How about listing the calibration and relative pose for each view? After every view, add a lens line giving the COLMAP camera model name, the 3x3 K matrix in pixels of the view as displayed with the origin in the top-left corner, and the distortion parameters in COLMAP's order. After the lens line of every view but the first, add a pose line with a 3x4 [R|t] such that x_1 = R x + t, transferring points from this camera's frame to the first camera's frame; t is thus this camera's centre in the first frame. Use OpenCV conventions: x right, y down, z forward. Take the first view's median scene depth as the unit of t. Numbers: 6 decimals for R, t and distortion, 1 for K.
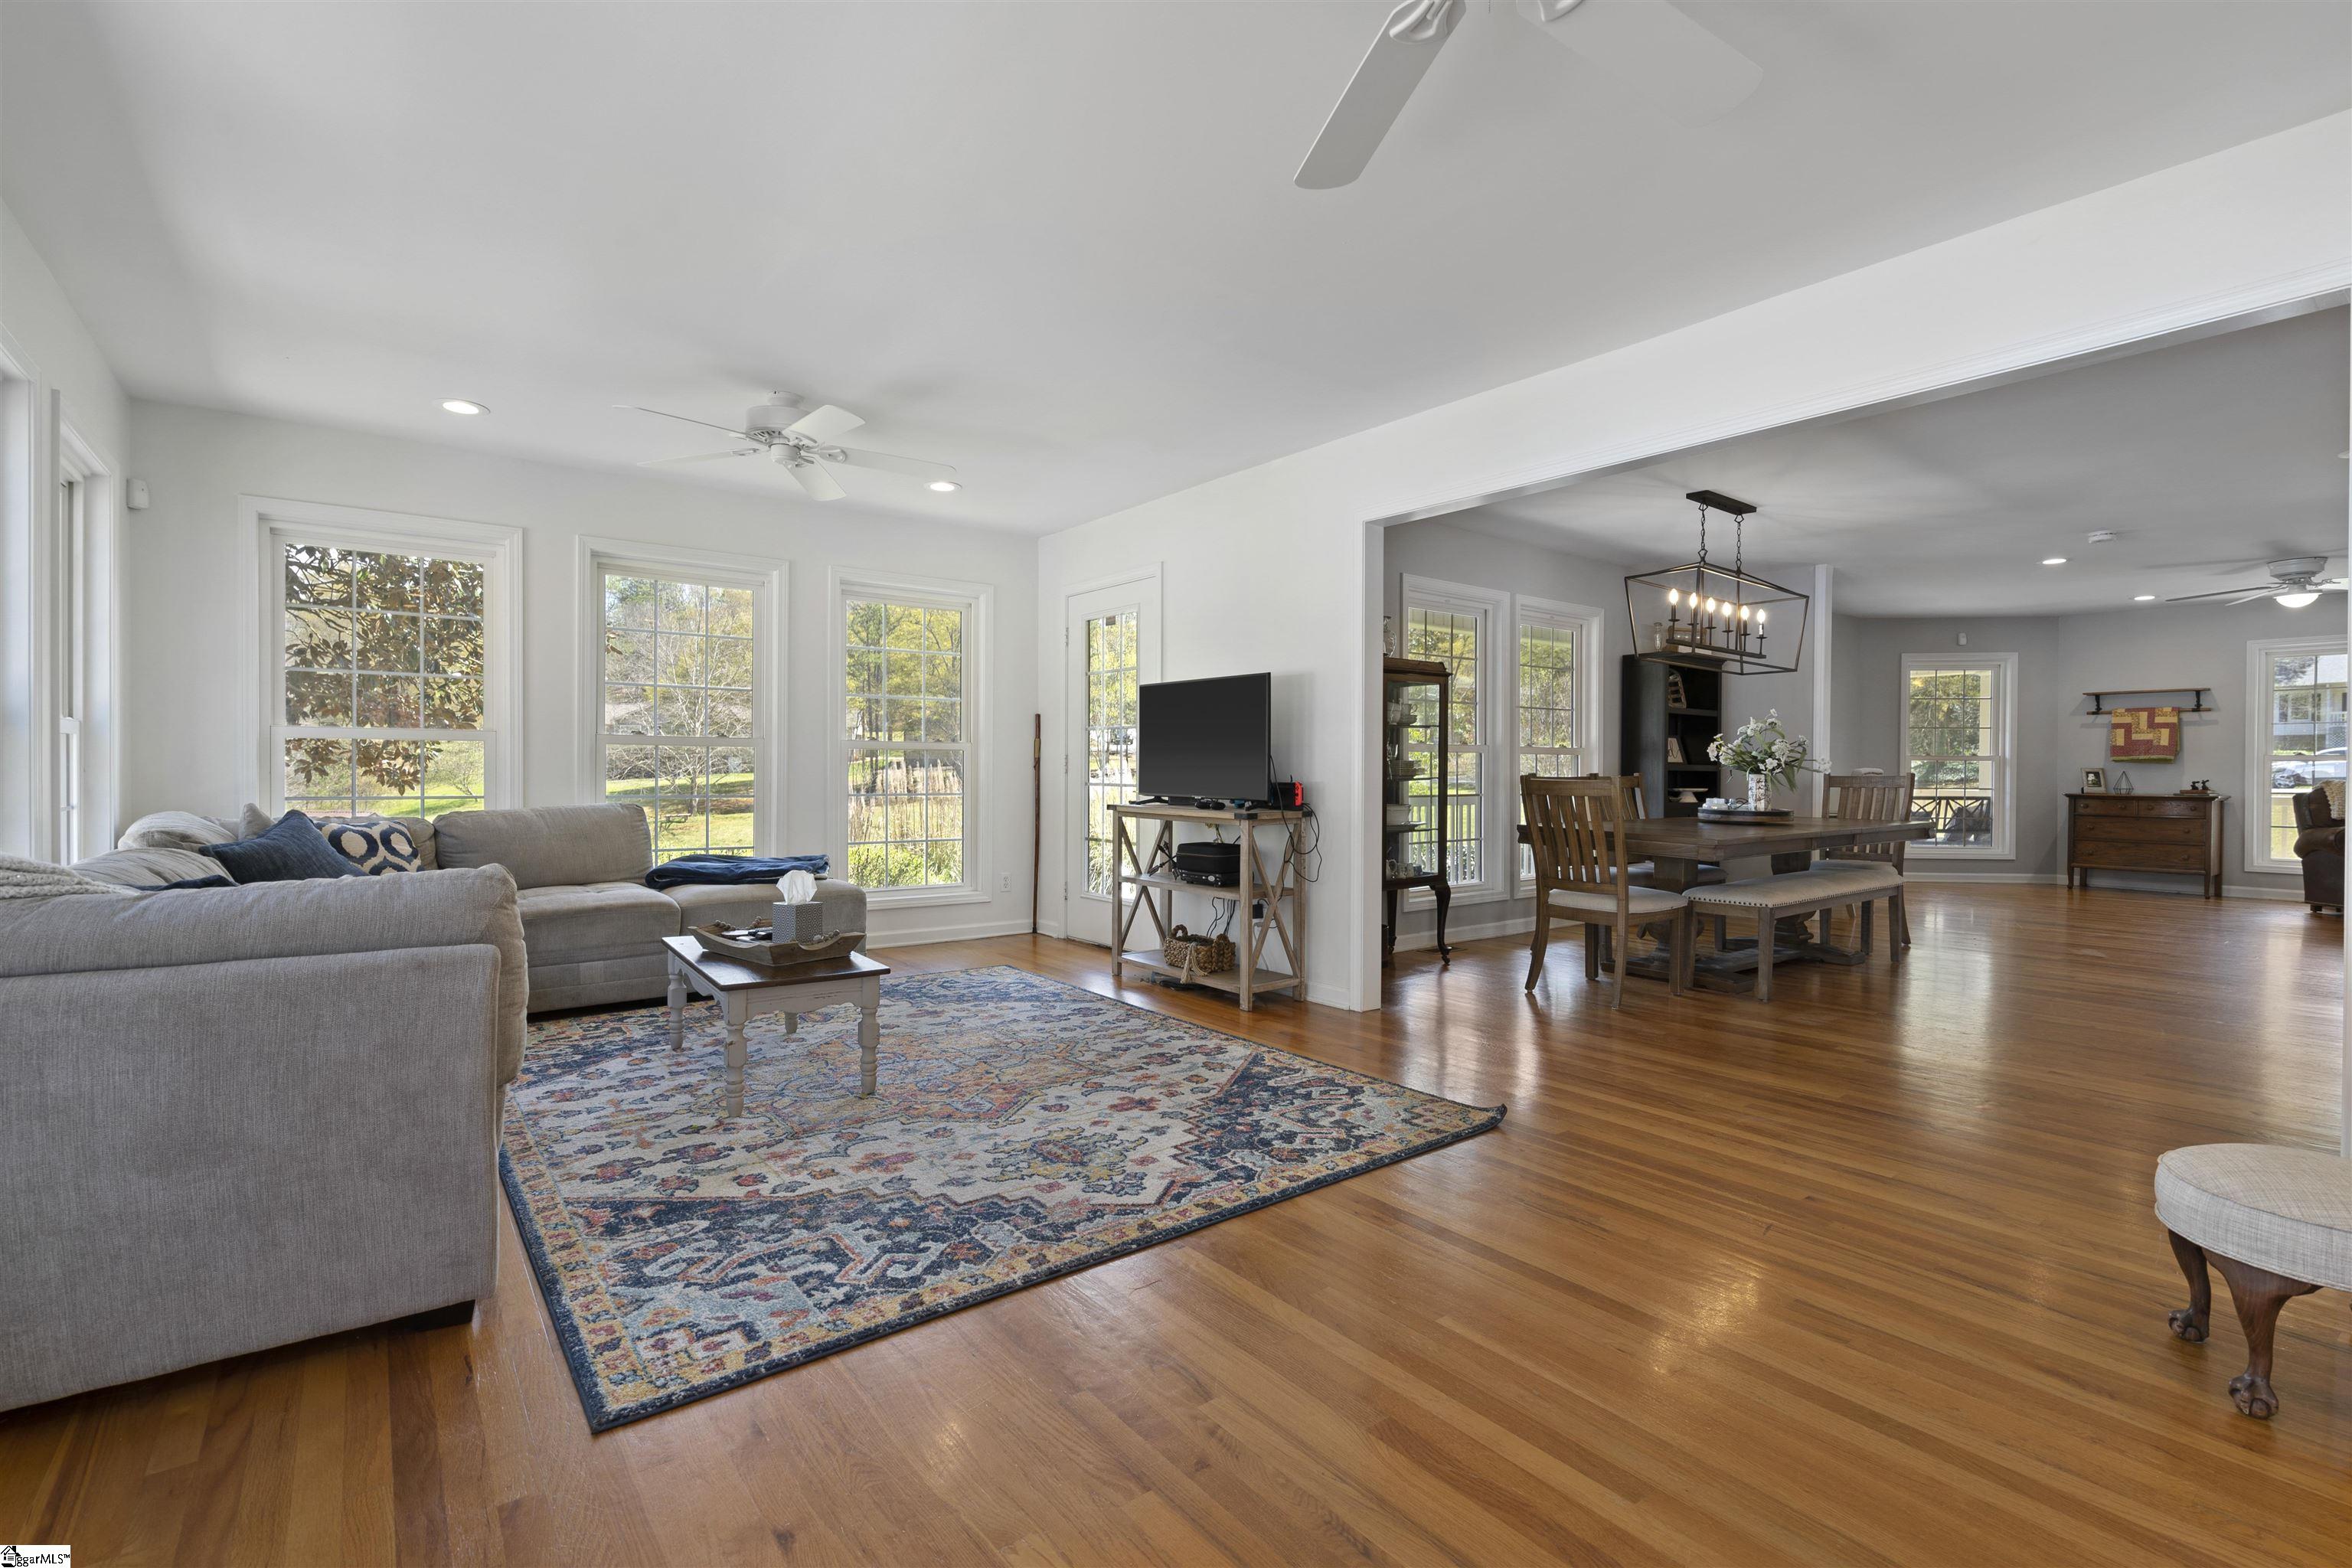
lens RADIAL K [[1077.8, 0, 1181.0], [0, 1077.8, 780.6], [0, 0, 1]] dist [-0.011032, 0.000000]
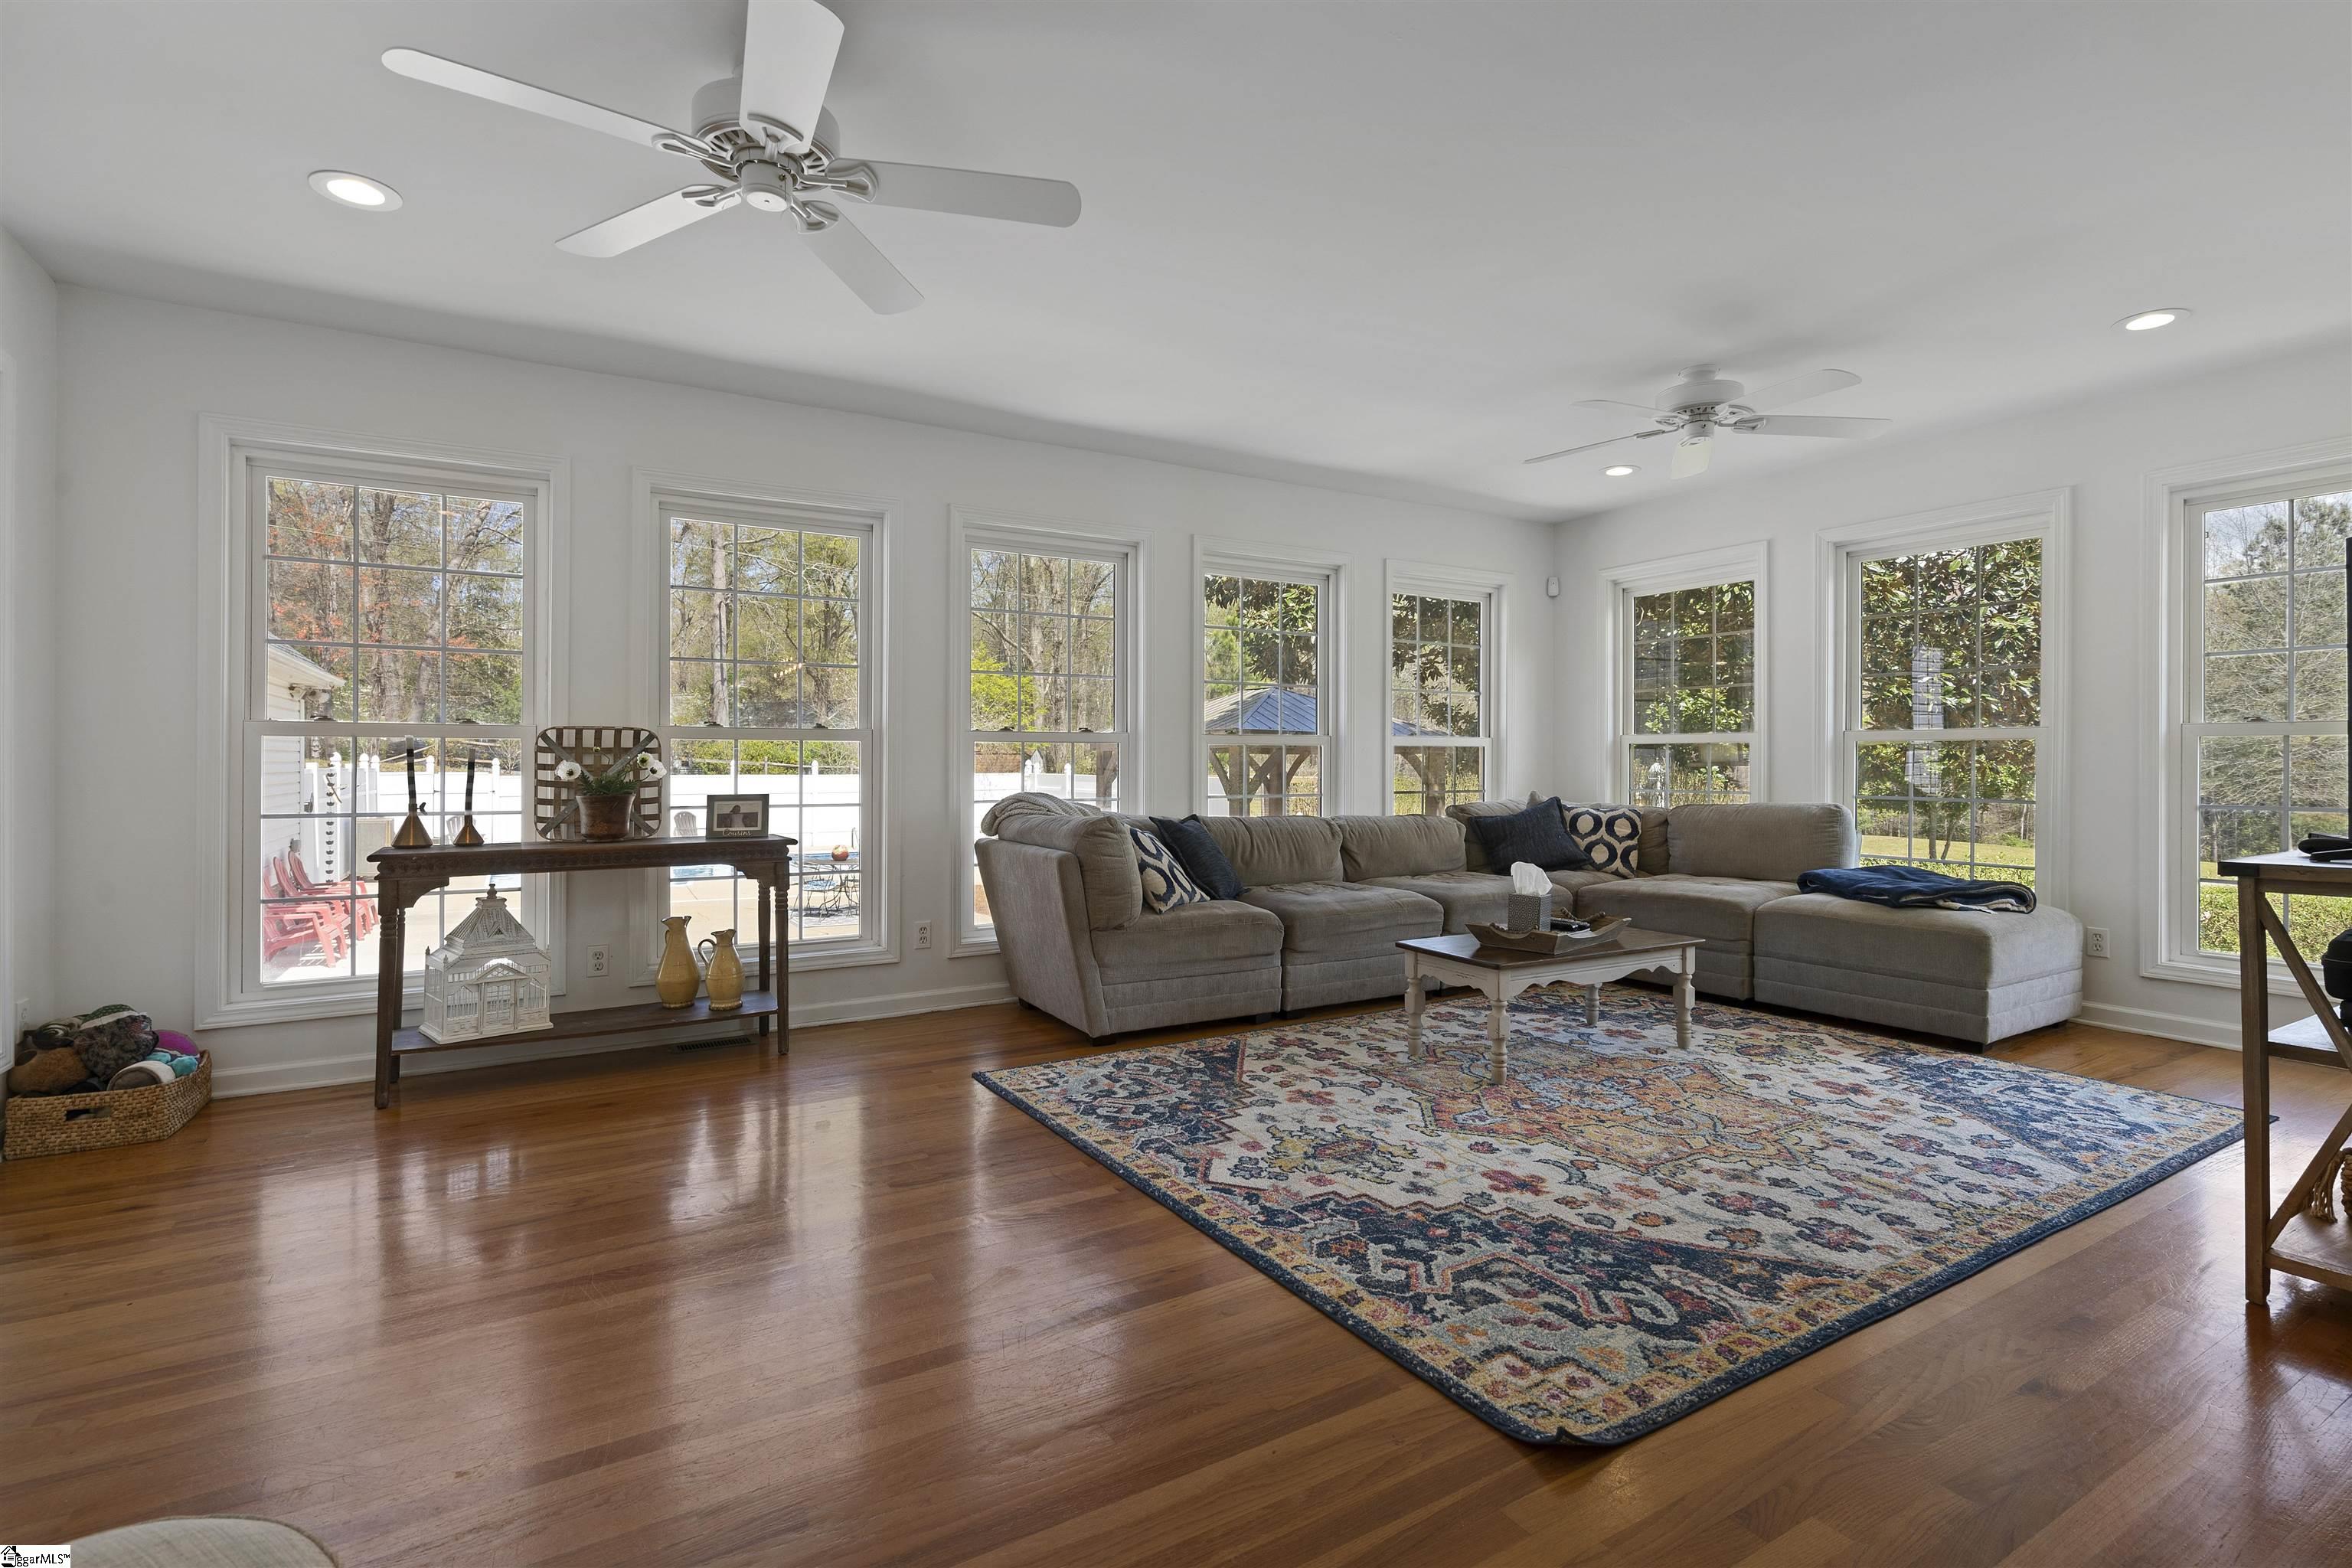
lens RADIAL K [[1077.8, 0, 1164.2], [0, 1077.8, 766.8], [0, 0, 1]] dist [-0.011032, 0.000000]
pose [[-0.124683, -0.002578, -0.992193, 0.893191], [-0.012449, 0.999922, -0.001034, -0.006263], [0.992119, 0.012223, -0.124705, 0.950116]]
